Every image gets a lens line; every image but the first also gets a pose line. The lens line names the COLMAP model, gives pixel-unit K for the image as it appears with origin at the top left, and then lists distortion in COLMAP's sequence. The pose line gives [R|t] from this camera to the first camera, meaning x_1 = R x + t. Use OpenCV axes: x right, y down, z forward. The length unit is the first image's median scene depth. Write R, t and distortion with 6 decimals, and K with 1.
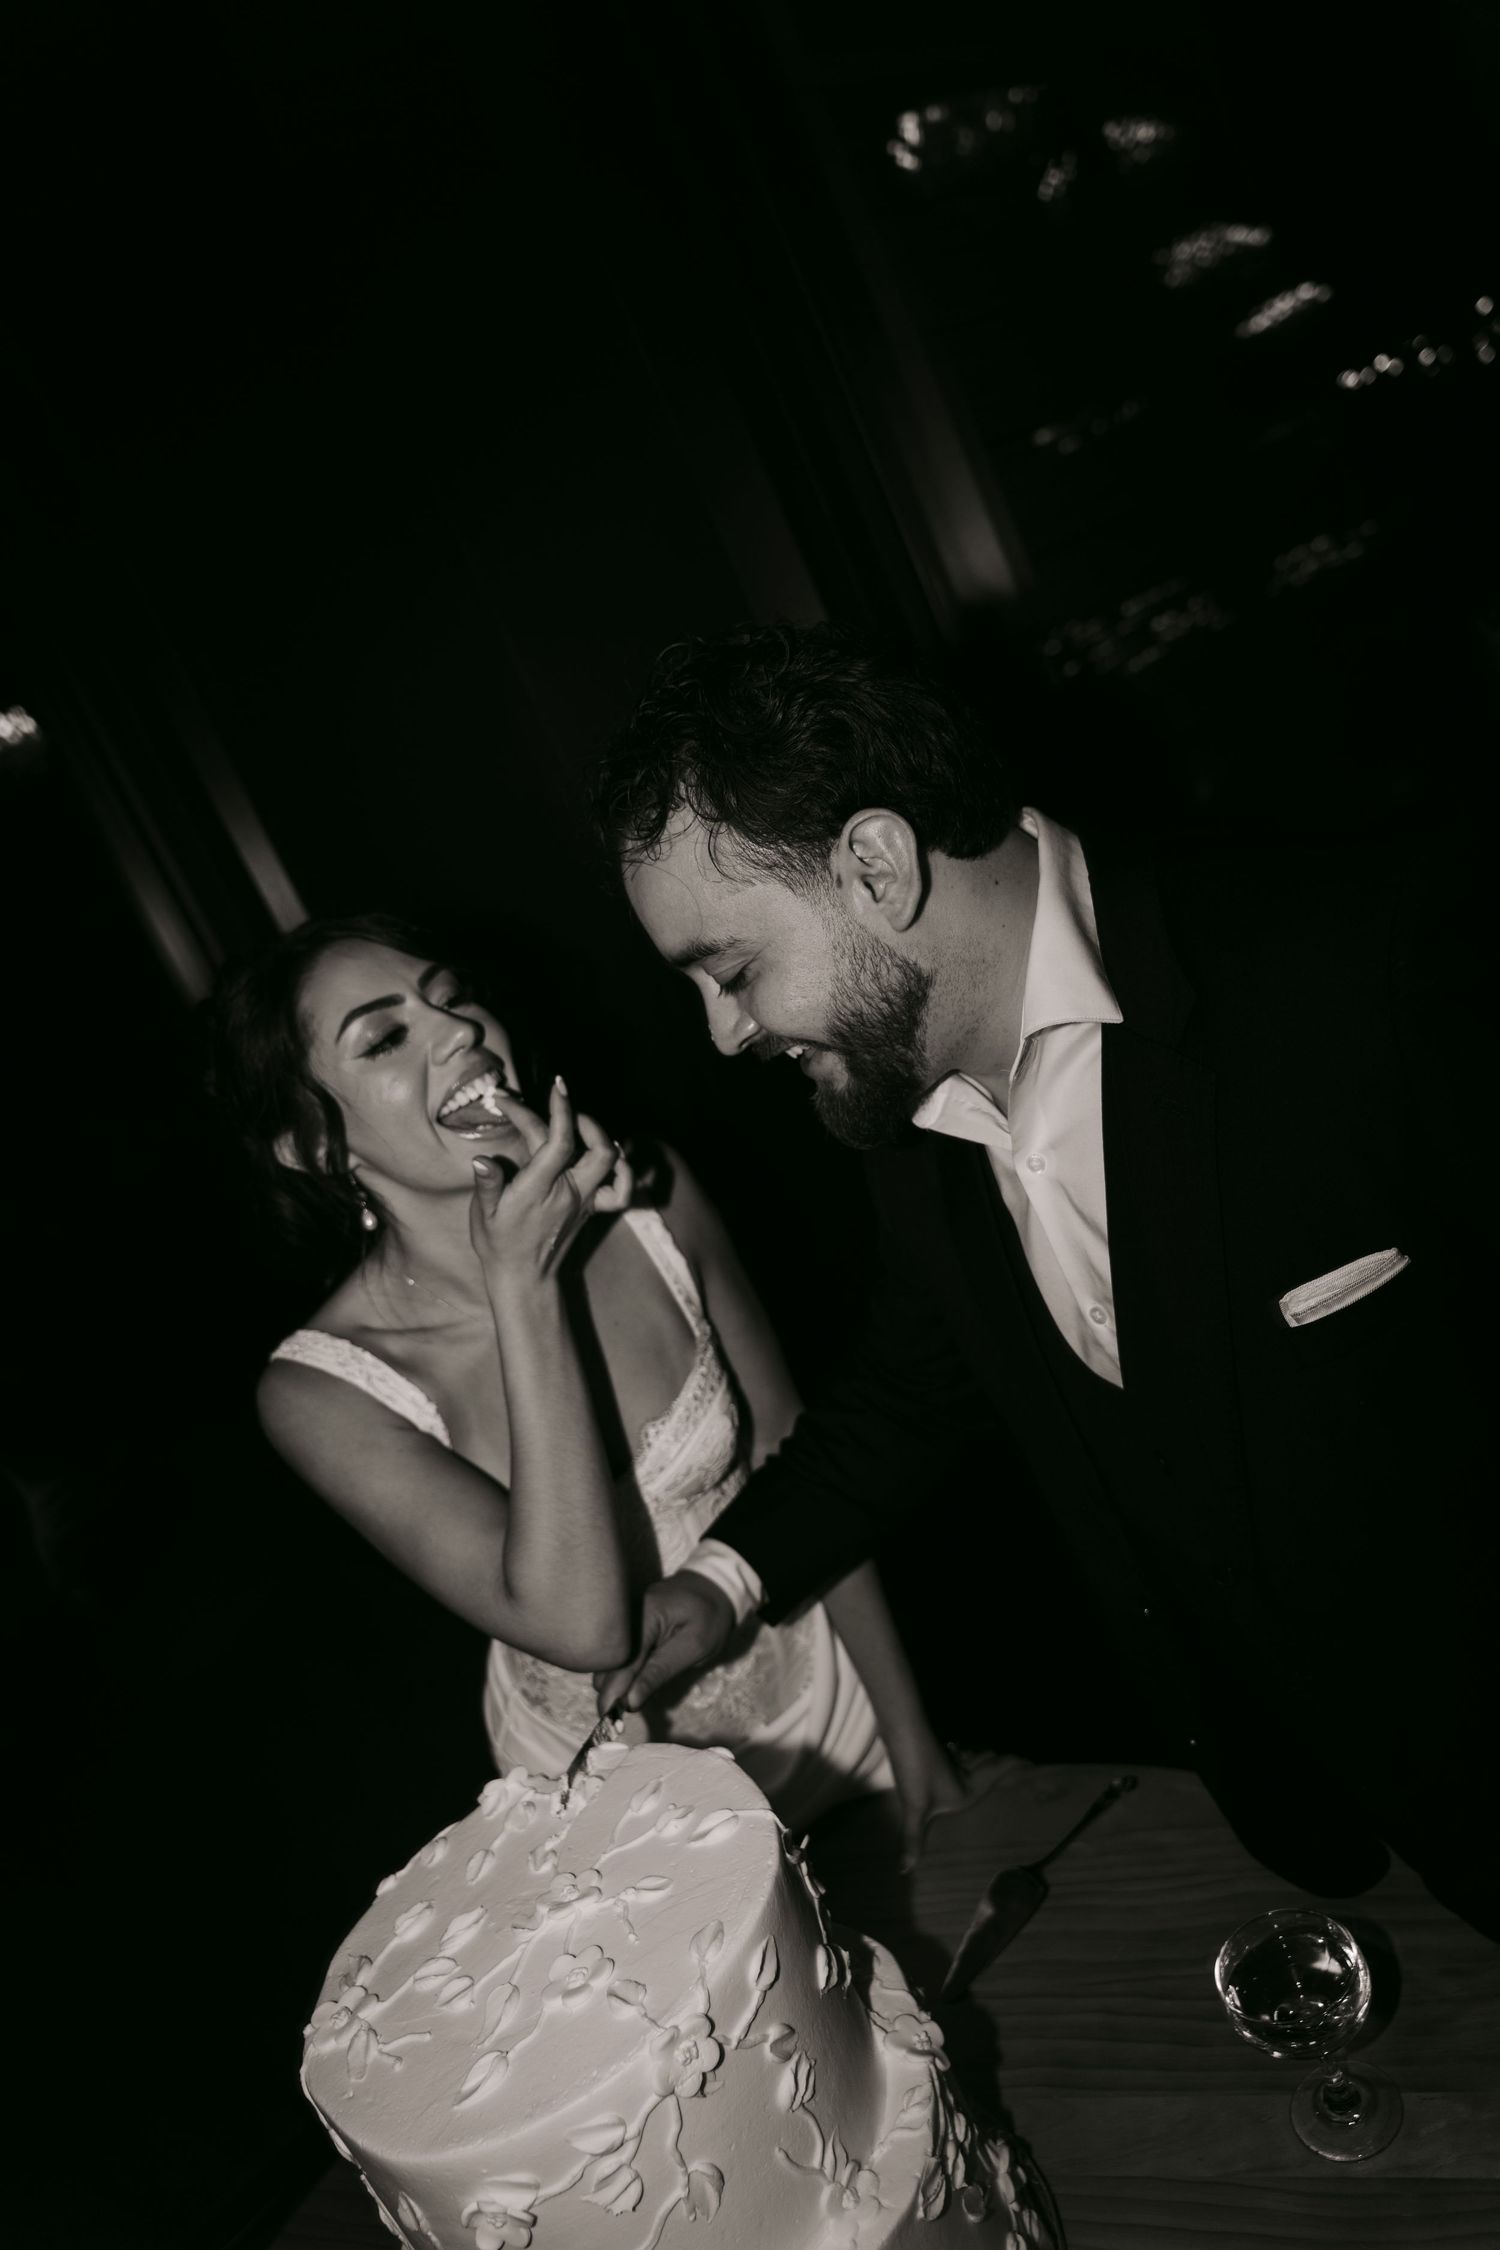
lens RADIAL K [[1672.1, 0, 767.0], [0, 1672.1, 1101.7], [0, 0, 1]] dist [-0.000609, 0.004026]
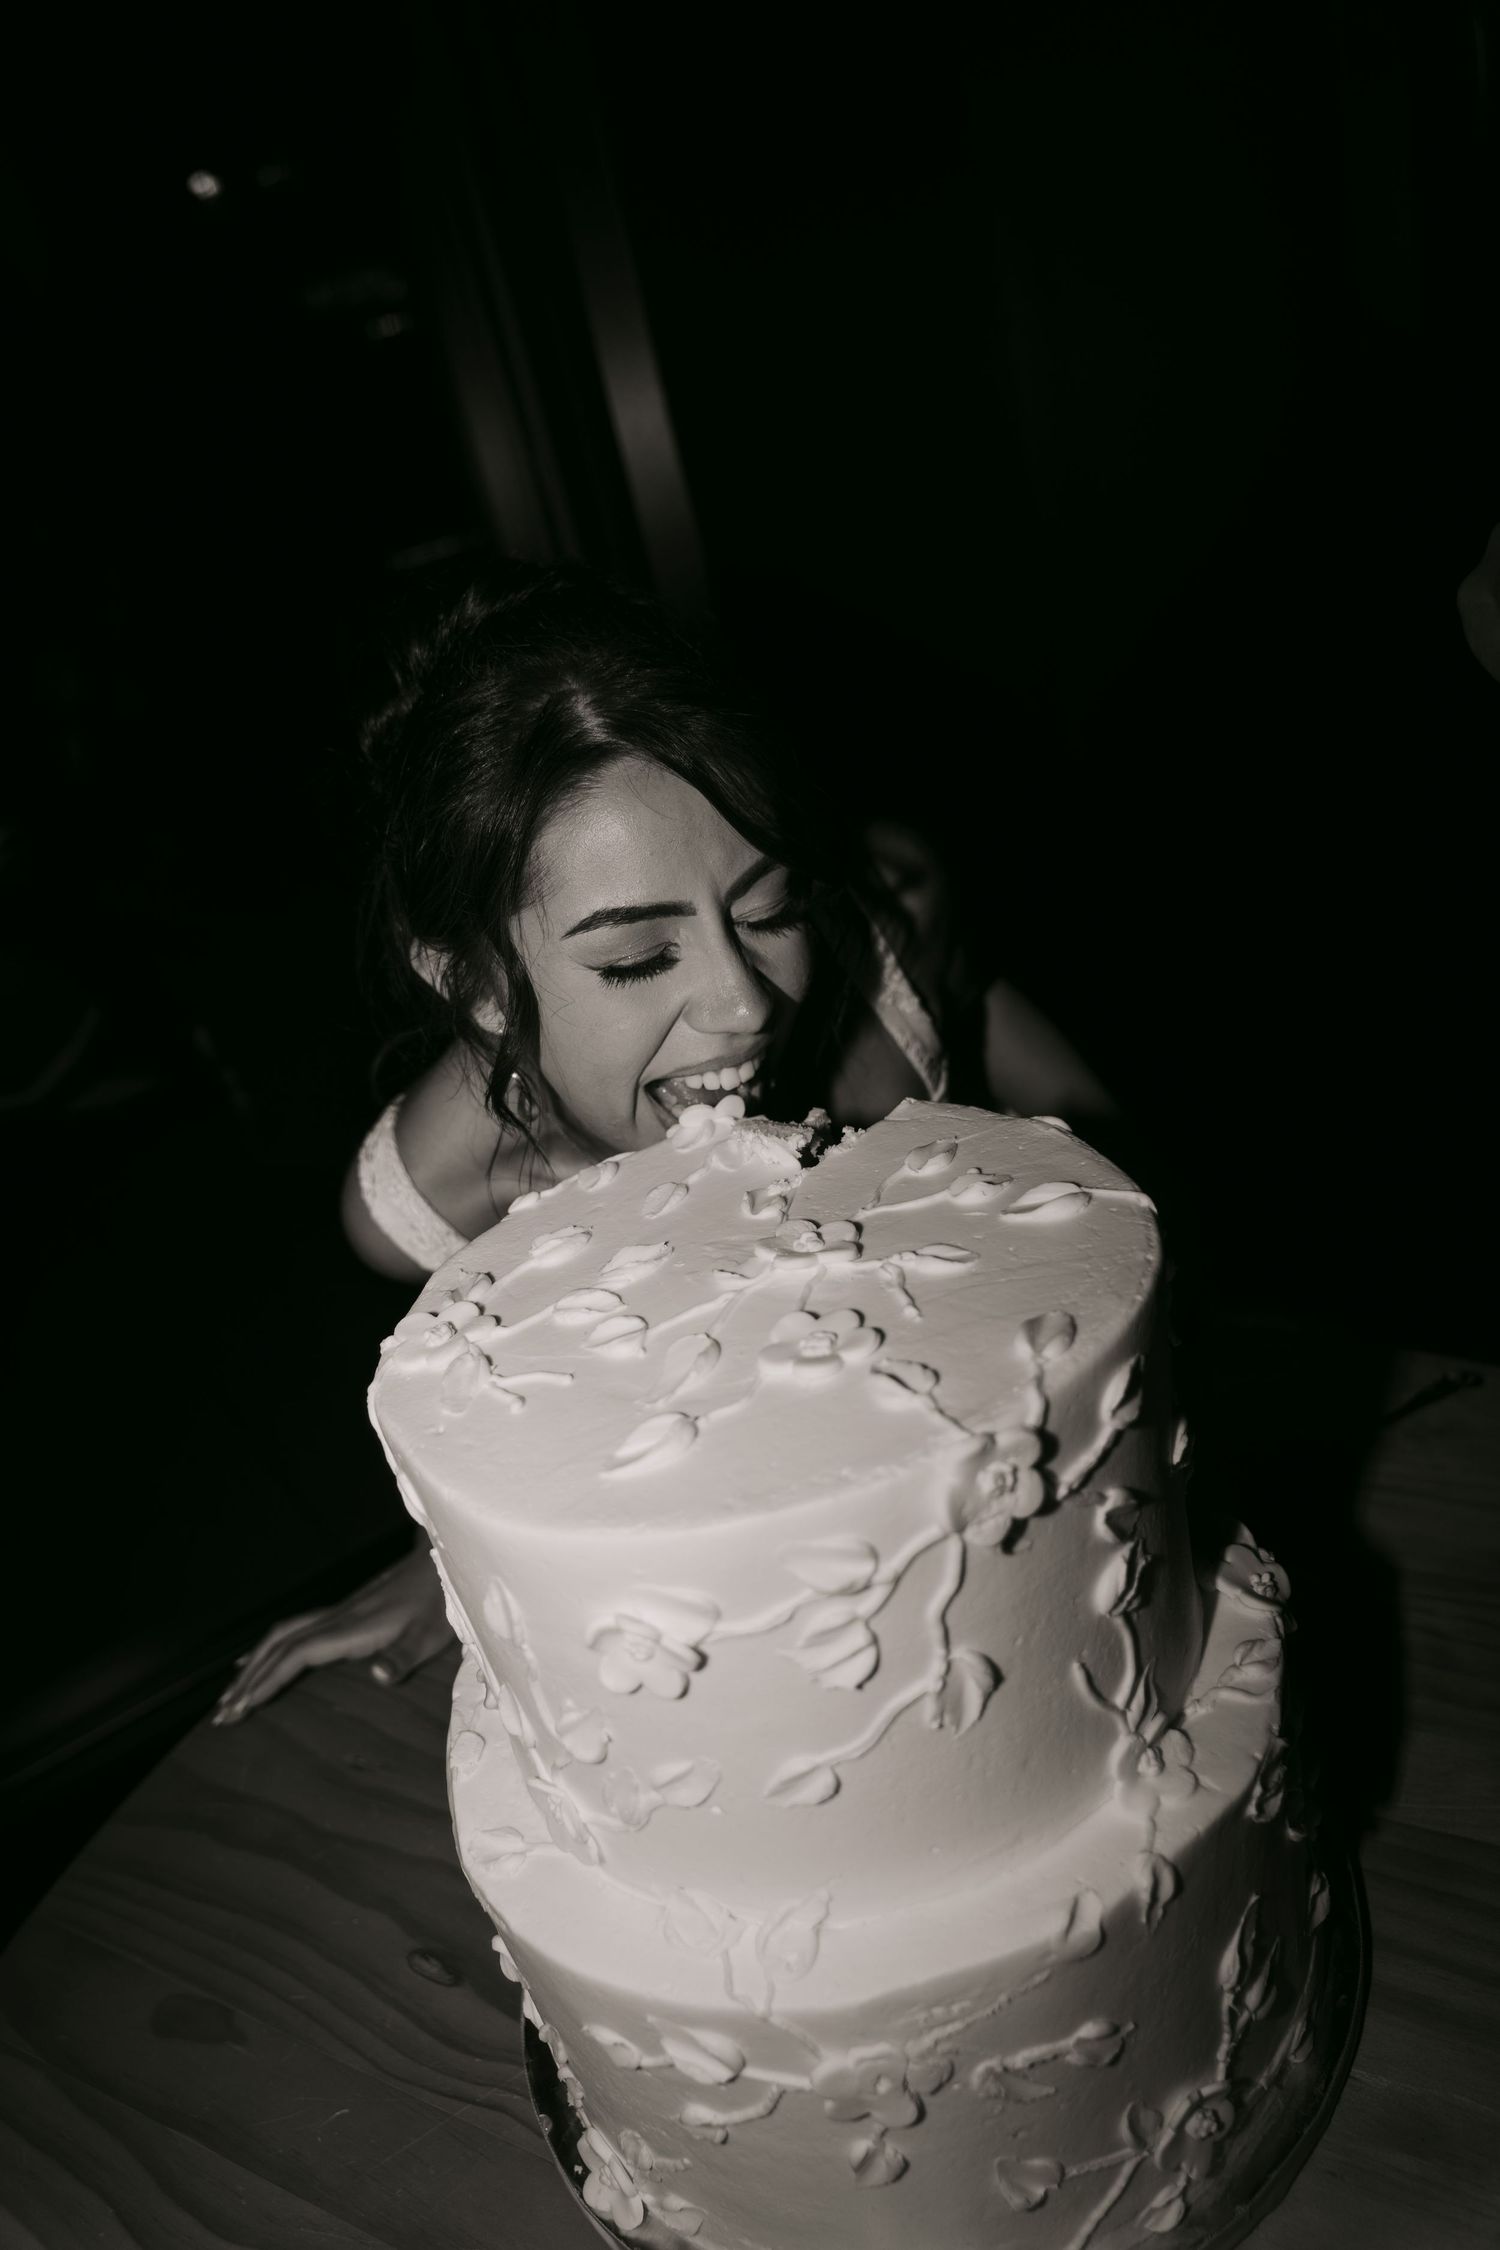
lens RADIAL K [[1672.1, 0, 767.0], [0, 1672.1, 1101.7], [0, 0, 1]] dist [-0.000609, 0.004026]
pose [[0.973107, 0.222594, -0.059290, -0.108613], [-0.206273, 0.956592, 0.205871, 0.293490], [0.102542, -0.188104, 0.976781, 0.380651]]
